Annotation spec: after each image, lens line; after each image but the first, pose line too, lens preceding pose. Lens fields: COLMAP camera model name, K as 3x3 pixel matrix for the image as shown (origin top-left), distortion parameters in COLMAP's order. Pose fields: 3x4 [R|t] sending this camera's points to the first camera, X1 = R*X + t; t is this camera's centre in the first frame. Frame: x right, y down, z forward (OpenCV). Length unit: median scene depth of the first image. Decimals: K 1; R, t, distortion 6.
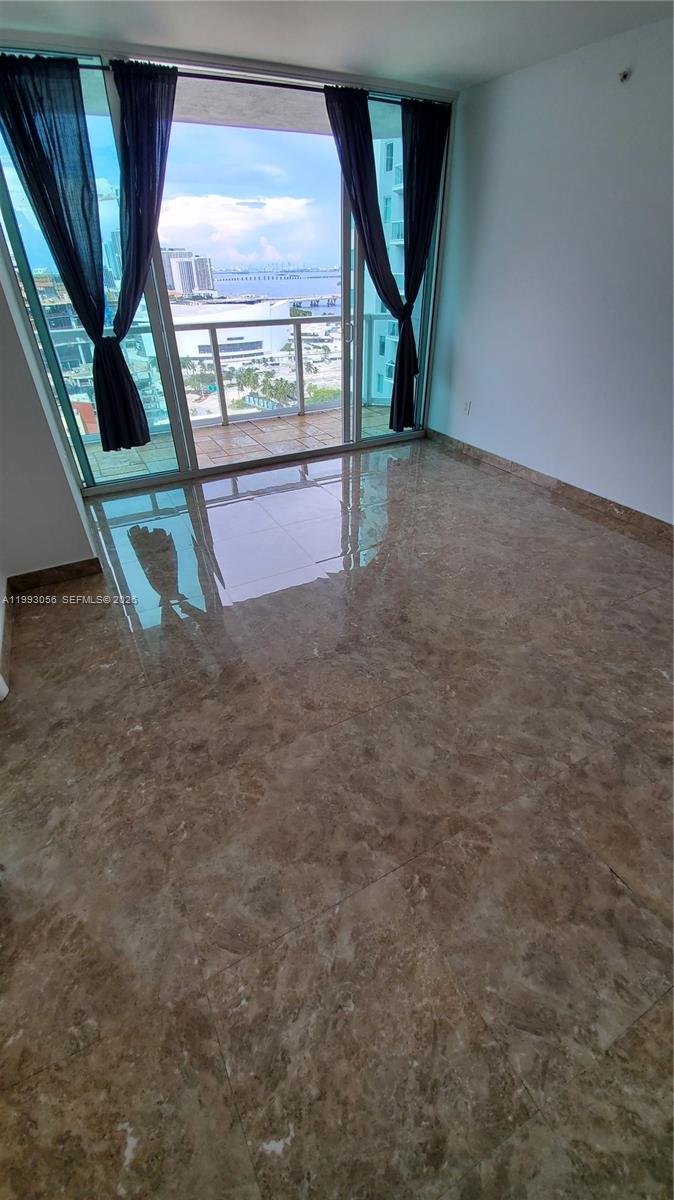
lens RADIAL K [[481.3, 0, 334.9], [0, 481.3, 589.7], [0, 0, 1]] dist [0.009488, -0.012664]
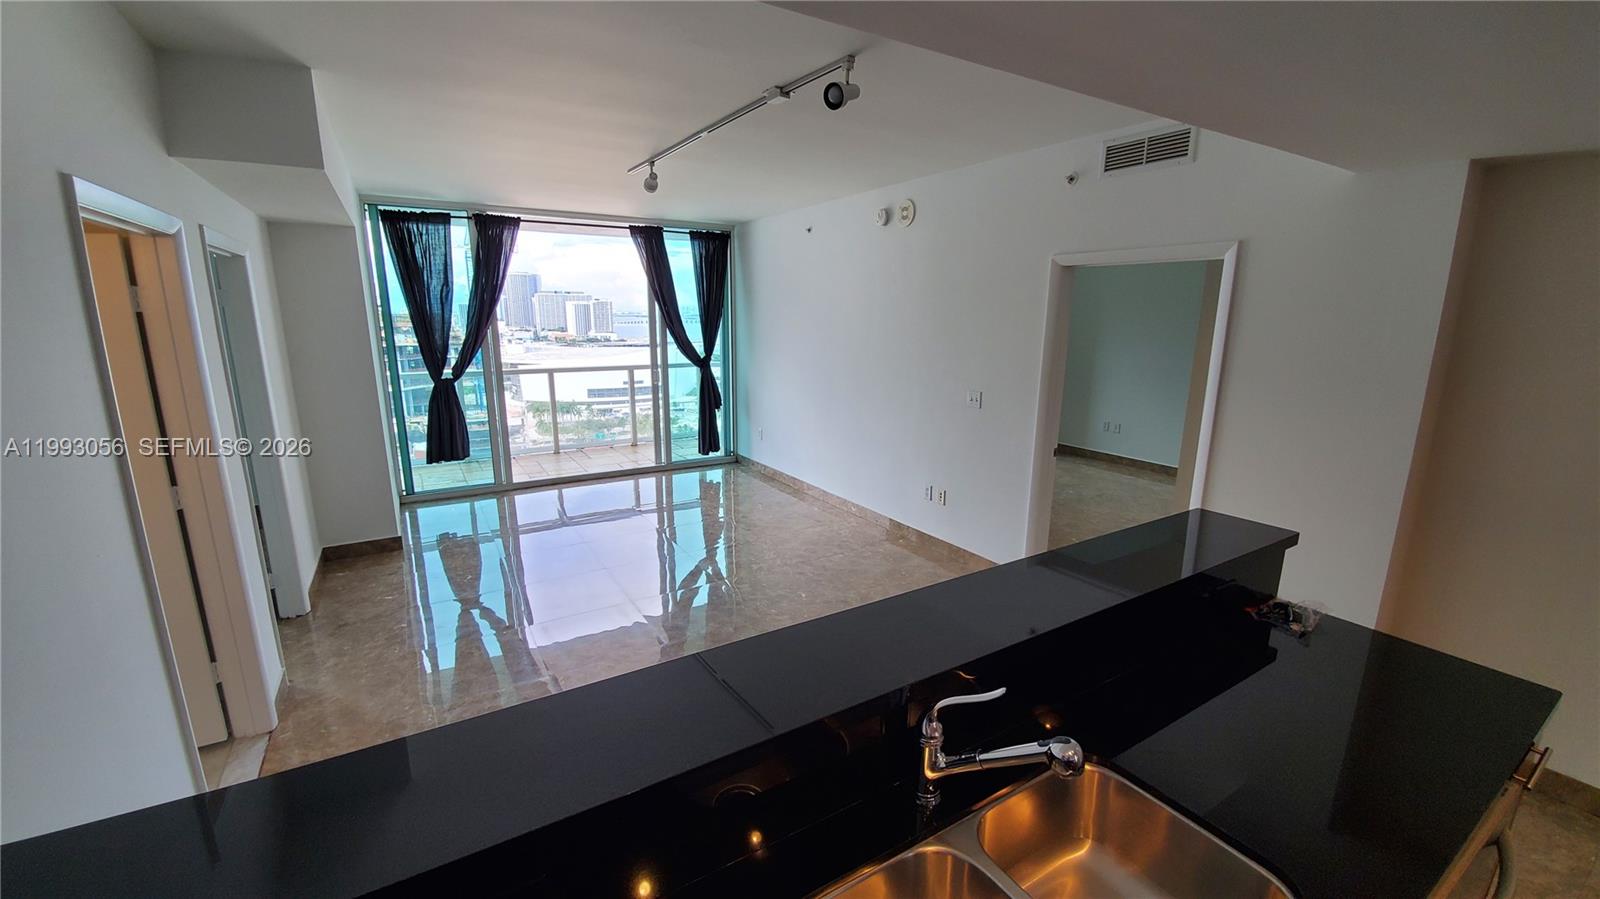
lens RADIAL K [[628.0, 0, 790.8], [0, 628.0, 450.4], [0, 0, 1]] dist [0.005352, -0.011474]
pose [[0.997977, 0.000545, 0.063569, 0.297170], [0.022715, 0.930890, -0.364593, 0.249616], [-0.059375, 0.365300, 0.928994, -0.470031]]
